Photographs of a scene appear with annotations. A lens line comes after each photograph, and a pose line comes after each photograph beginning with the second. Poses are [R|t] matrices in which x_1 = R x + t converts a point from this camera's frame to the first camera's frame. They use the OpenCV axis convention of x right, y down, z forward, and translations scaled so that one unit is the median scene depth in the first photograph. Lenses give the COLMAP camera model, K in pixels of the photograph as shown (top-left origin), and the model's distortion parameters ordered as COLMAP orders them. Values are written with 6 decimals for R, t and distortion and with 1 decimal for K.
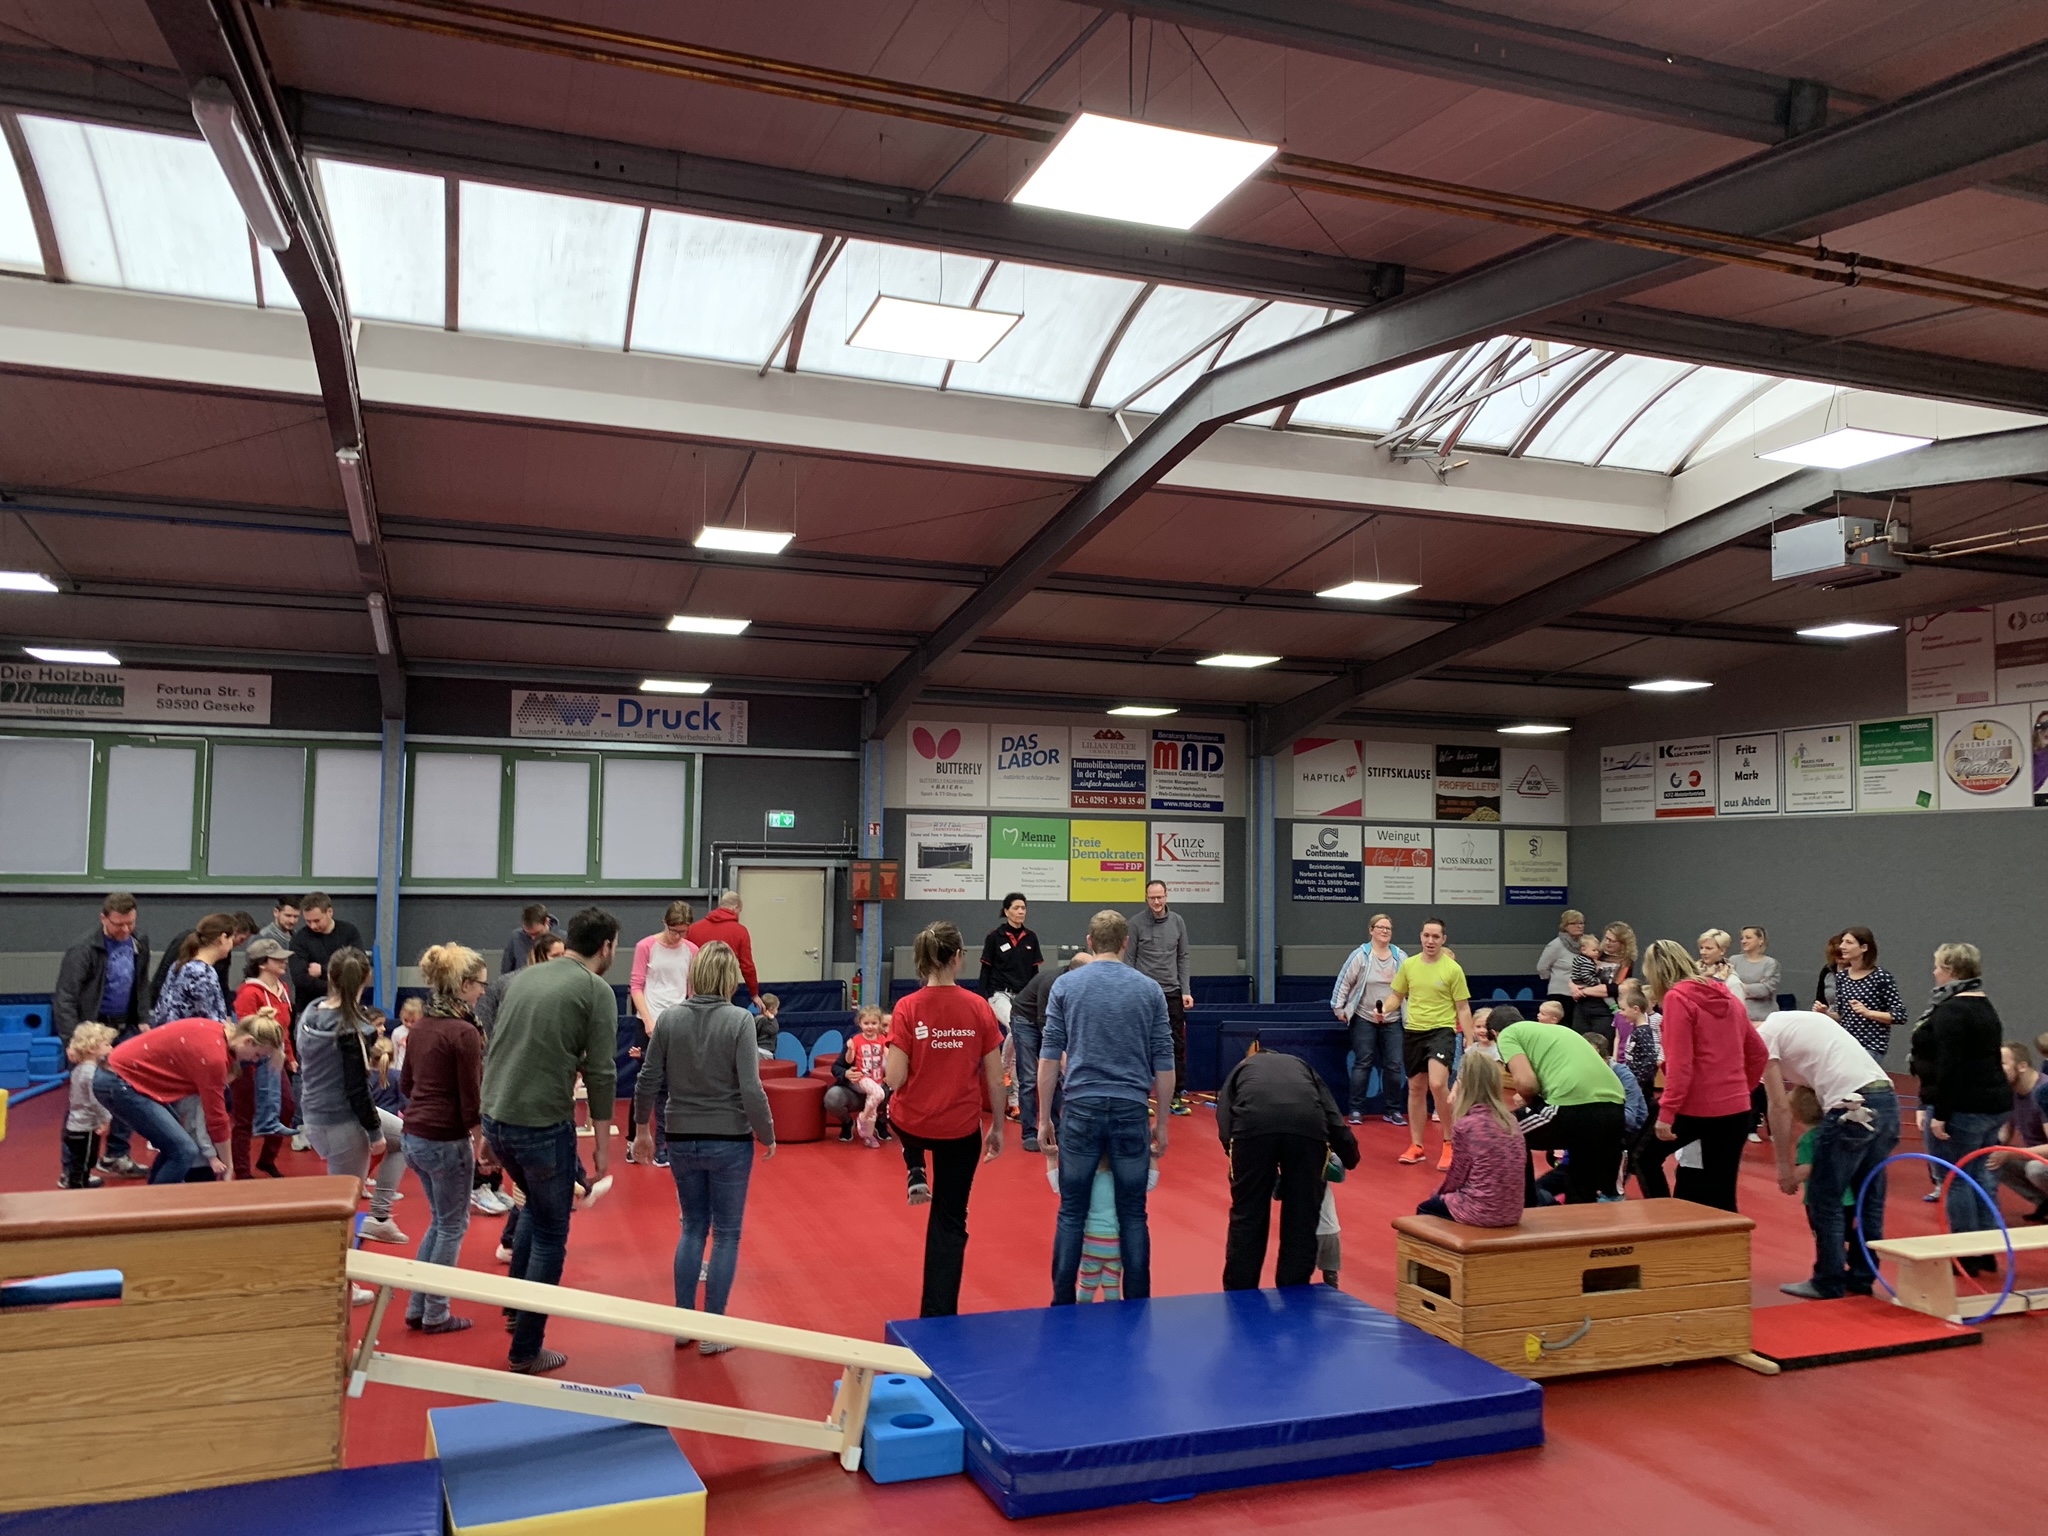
lens RADIAL K [[1564.6, 0, 1025.0], [0, 1564.6, 770.9], [0, 0, 1]] dist [0.055952, -0.010321]
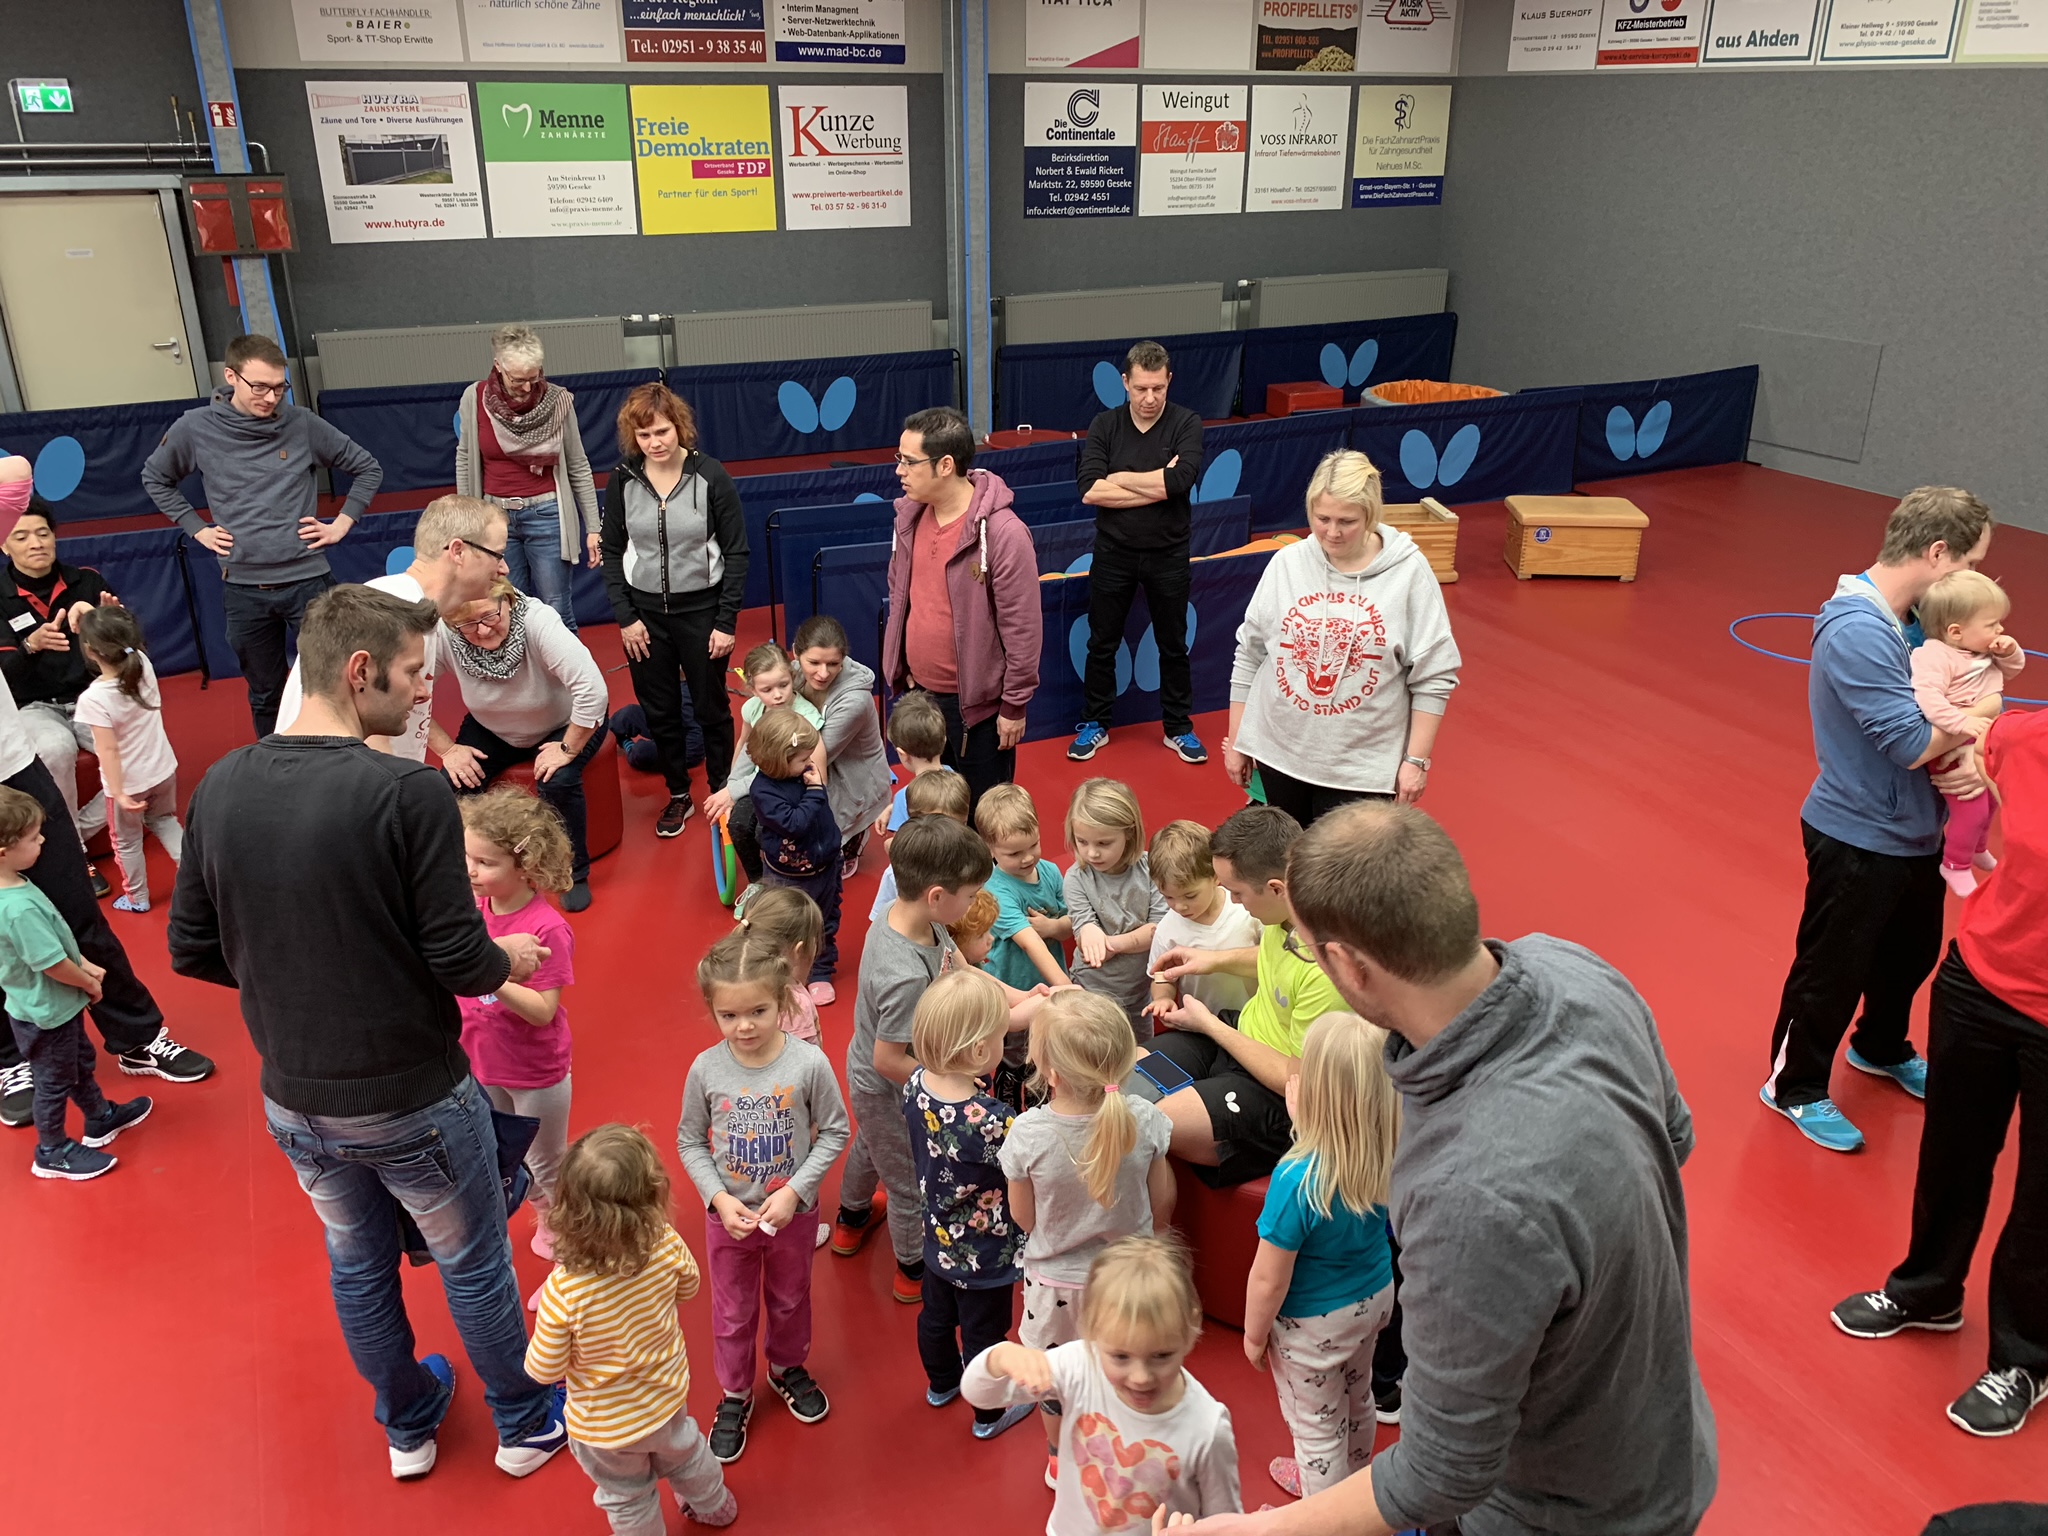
lens RADIAL K [[1552.5, 0, 1033.0], [0, 1552.5, 724.2], [0, 0, 1]] dist [0.002427, 0.006418]
pose [[0.993022, -0.056119, 0.103717, 0.104943], [0.005284, 0.899803, 0.436265, -0.005474], [-0.117808, -0.432673, 0.893821, 0.382201]]
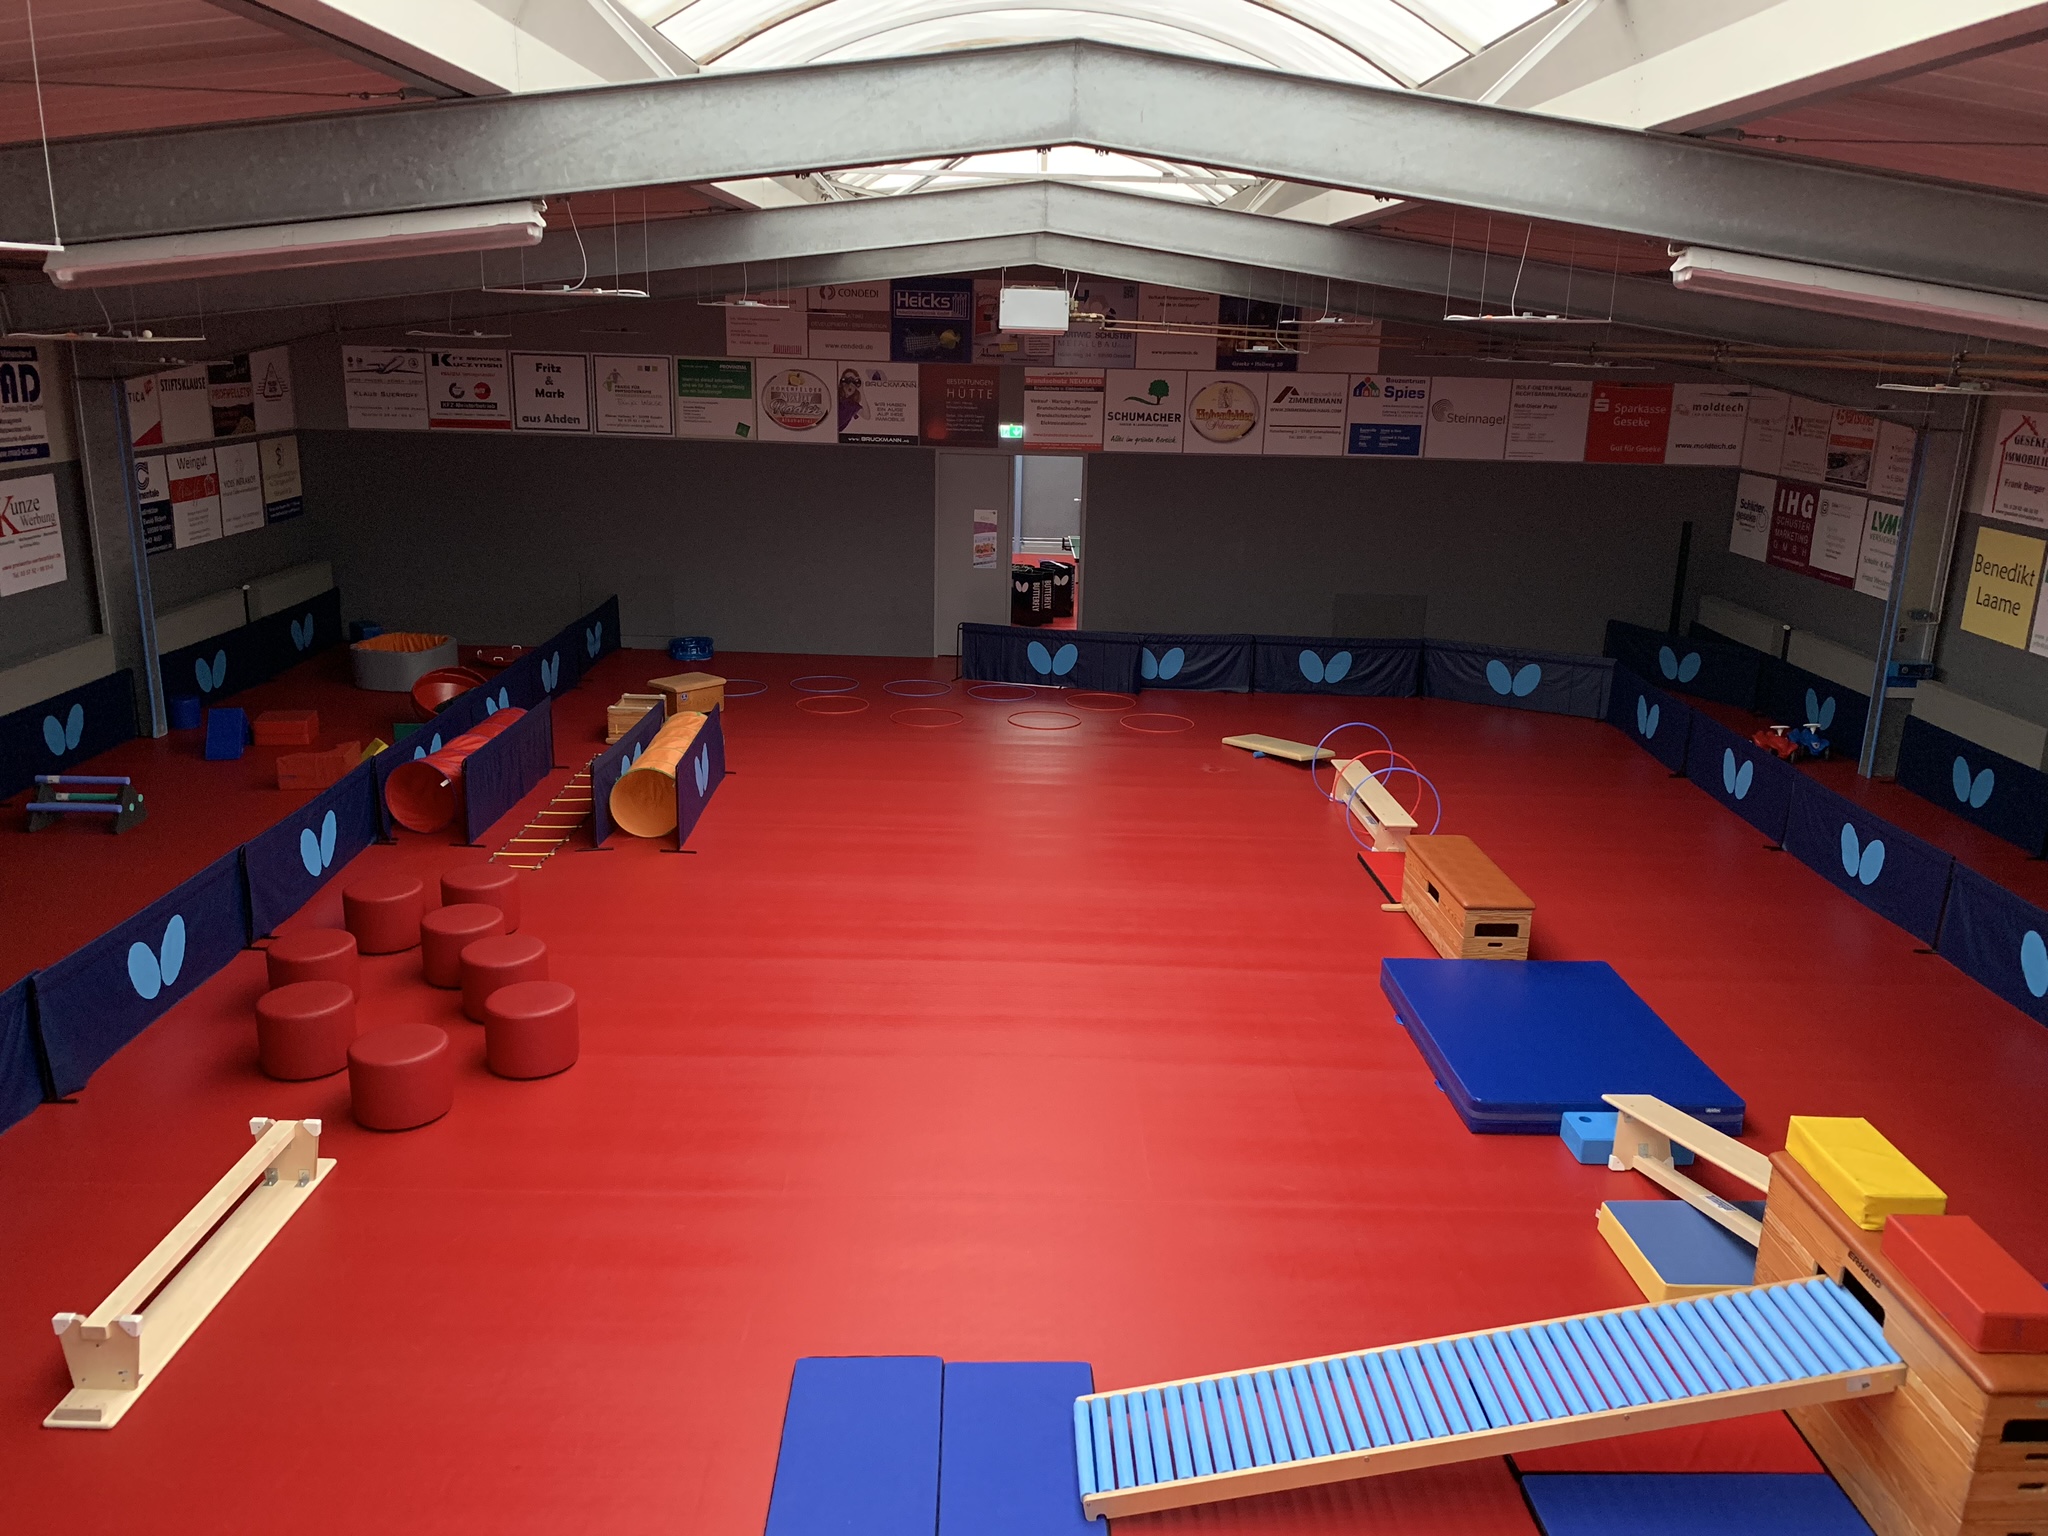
lens RADIAL K [[1598.8, 0, 1024.0], [0, 1598.8, 768.0], [0, 0, 1]] dist [-0.006655, 0.018223]
pose [[0.313942, -0.260296, 0.913064, -0.478106], [-0.085654, 0.949999, 0.300277, -0.105226], [-0.945571, -0.172477, 0.275949, 0.350804]]
